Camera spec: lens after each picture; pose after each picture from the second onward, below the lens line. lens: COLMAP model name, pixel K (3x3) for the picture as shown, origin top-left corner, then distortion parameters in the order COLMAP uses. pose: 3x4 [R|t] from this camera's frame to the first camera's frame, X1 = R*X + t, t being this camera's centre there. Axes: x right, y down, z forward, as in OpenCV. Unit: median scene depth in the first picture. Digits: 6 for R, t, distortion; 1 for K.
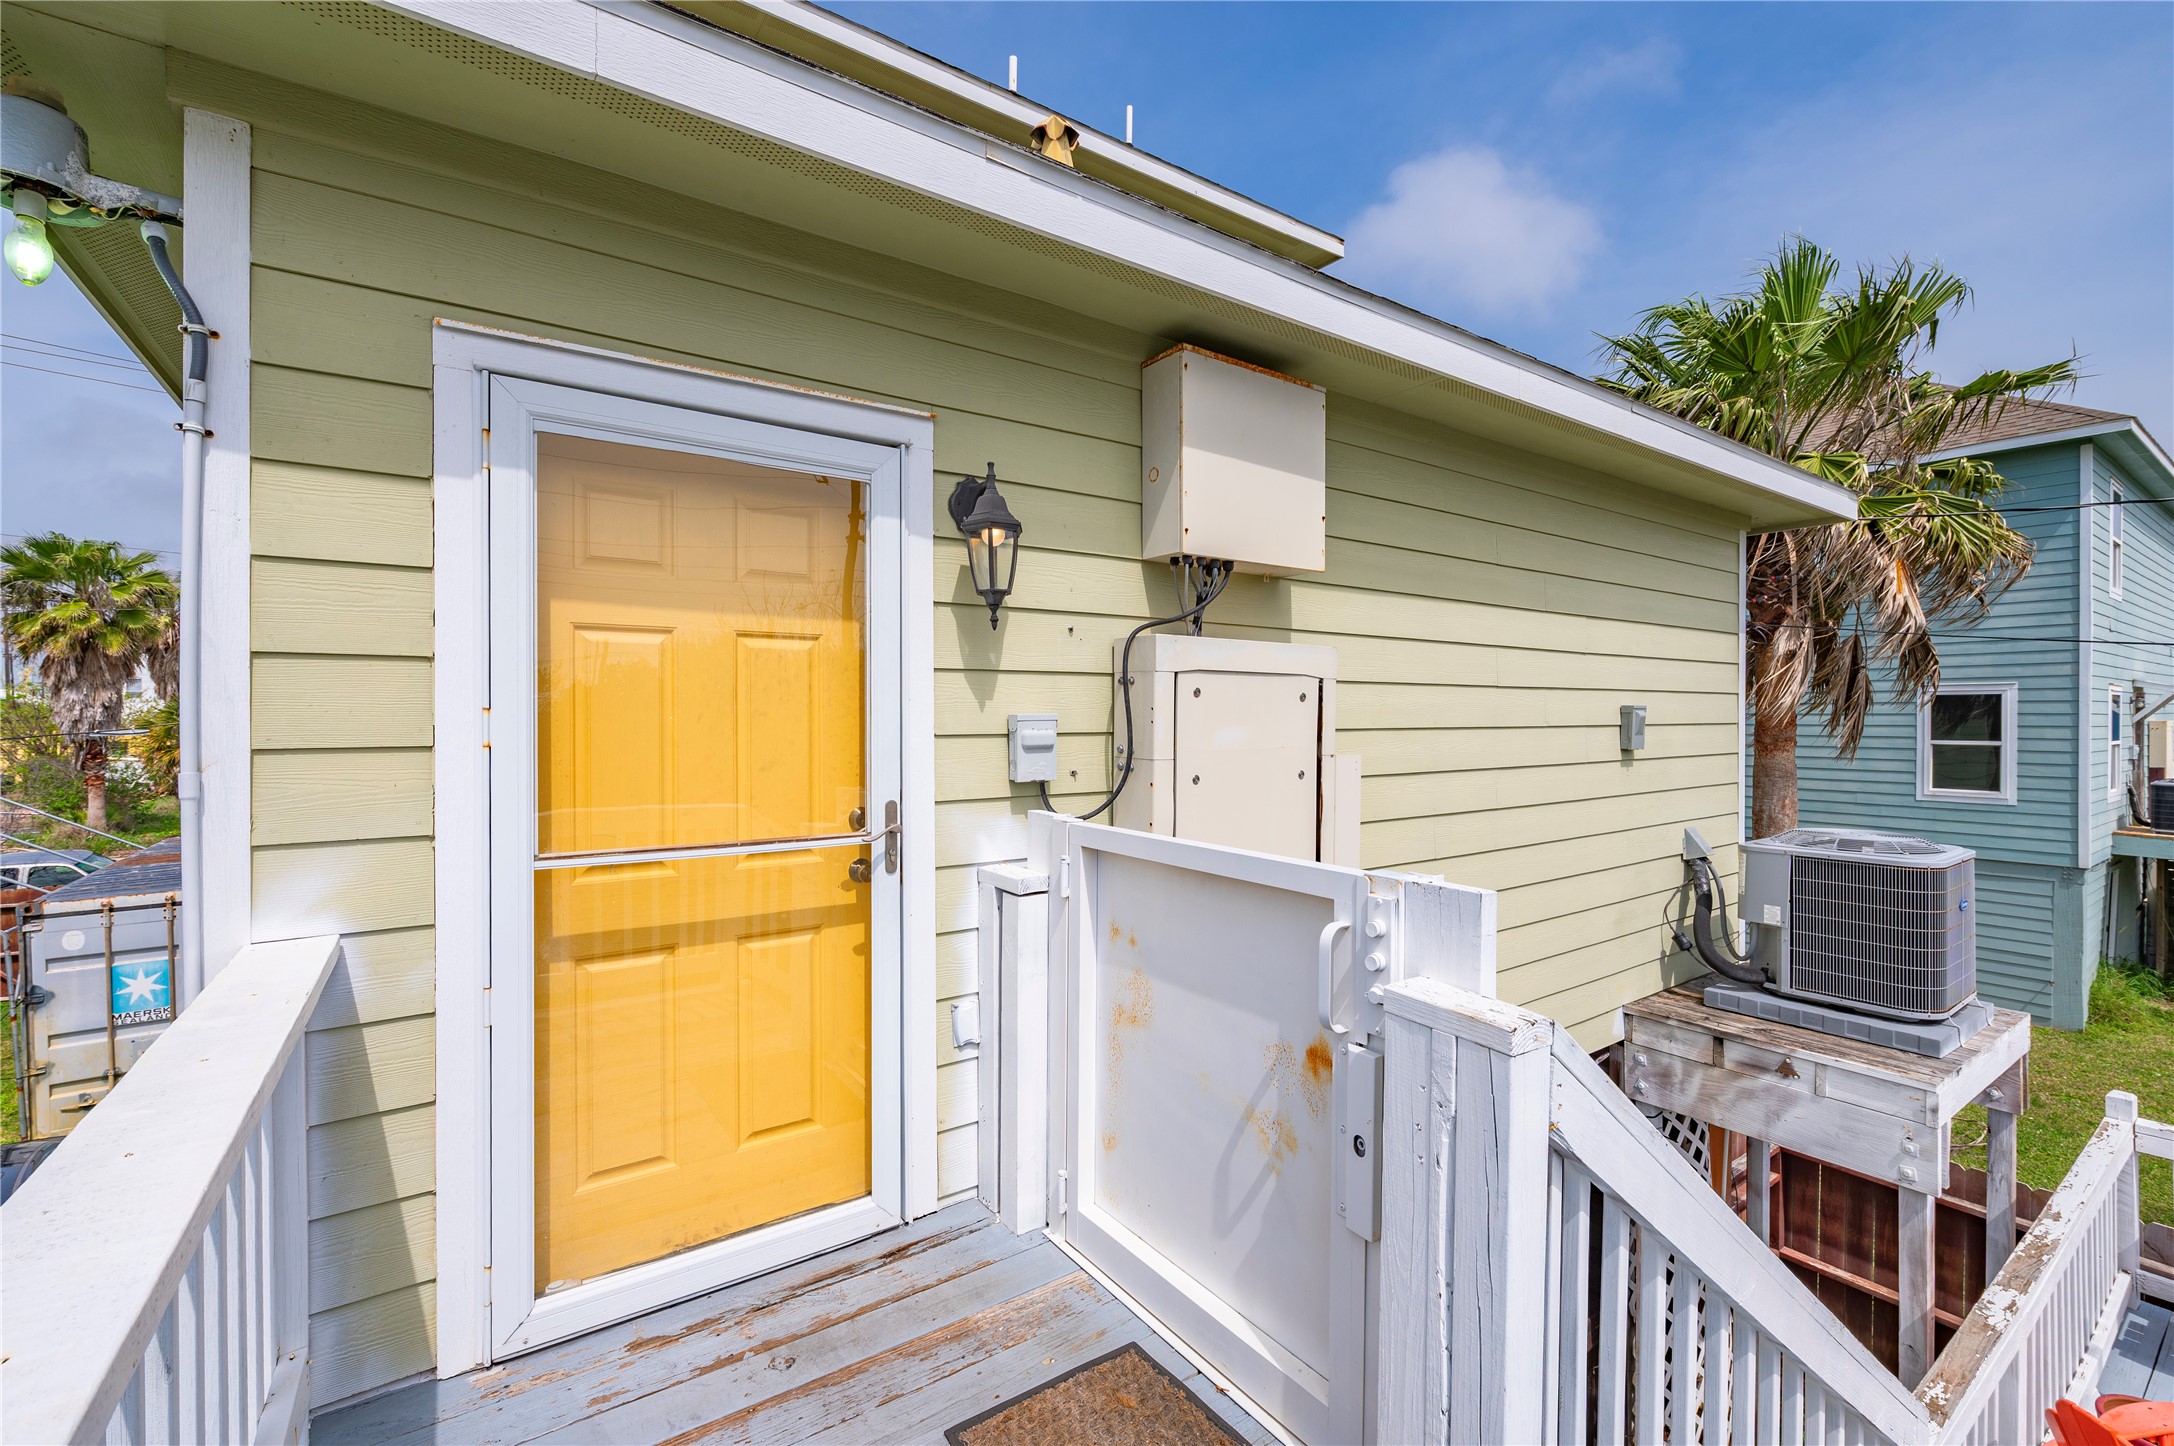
lens RADIAL K [[907.6, 0, 1084.8], [0, 907.6, 717.5], [0, 0, 1]] dist [-0.000929, -0.000896]
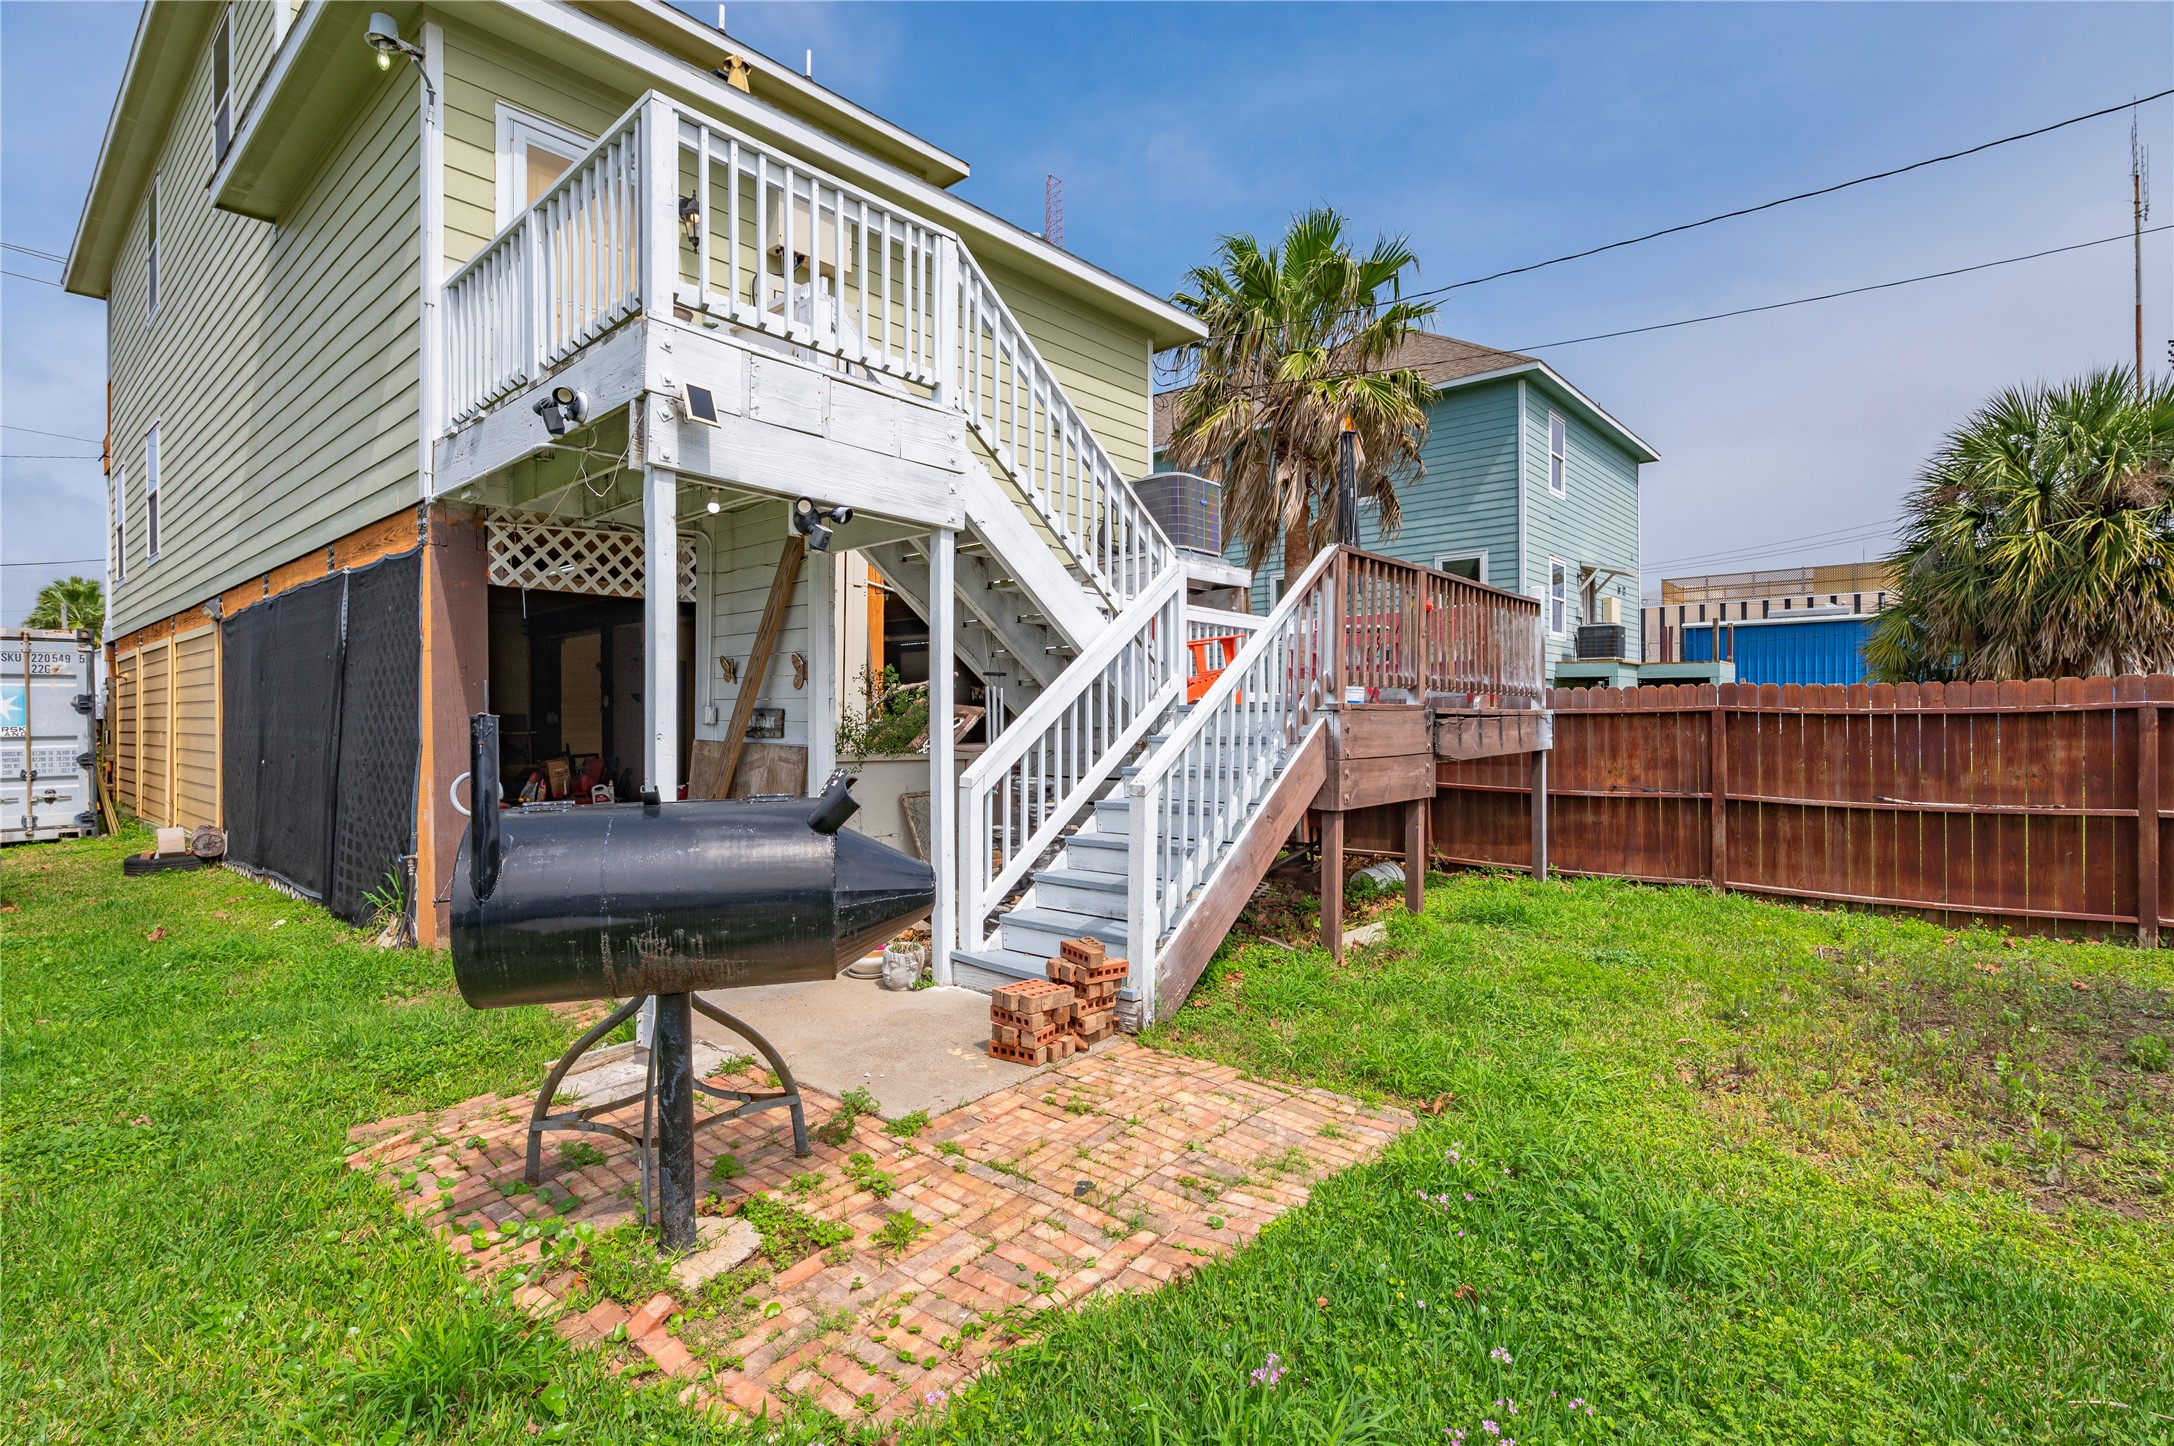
lens RADIAL K [[1018.2, 0, 1090.8], [0, 1018.2, 714.8], [0, 0, 1]] dist [-0.001253, 0.000424]
pose [[0.971076, -0.004641, 0.238725, 0.087255], [0.007350, 0.999918, -0.010459, 0.369616], [-0.238657, 0.011911, 0.971031, -0.611757]]
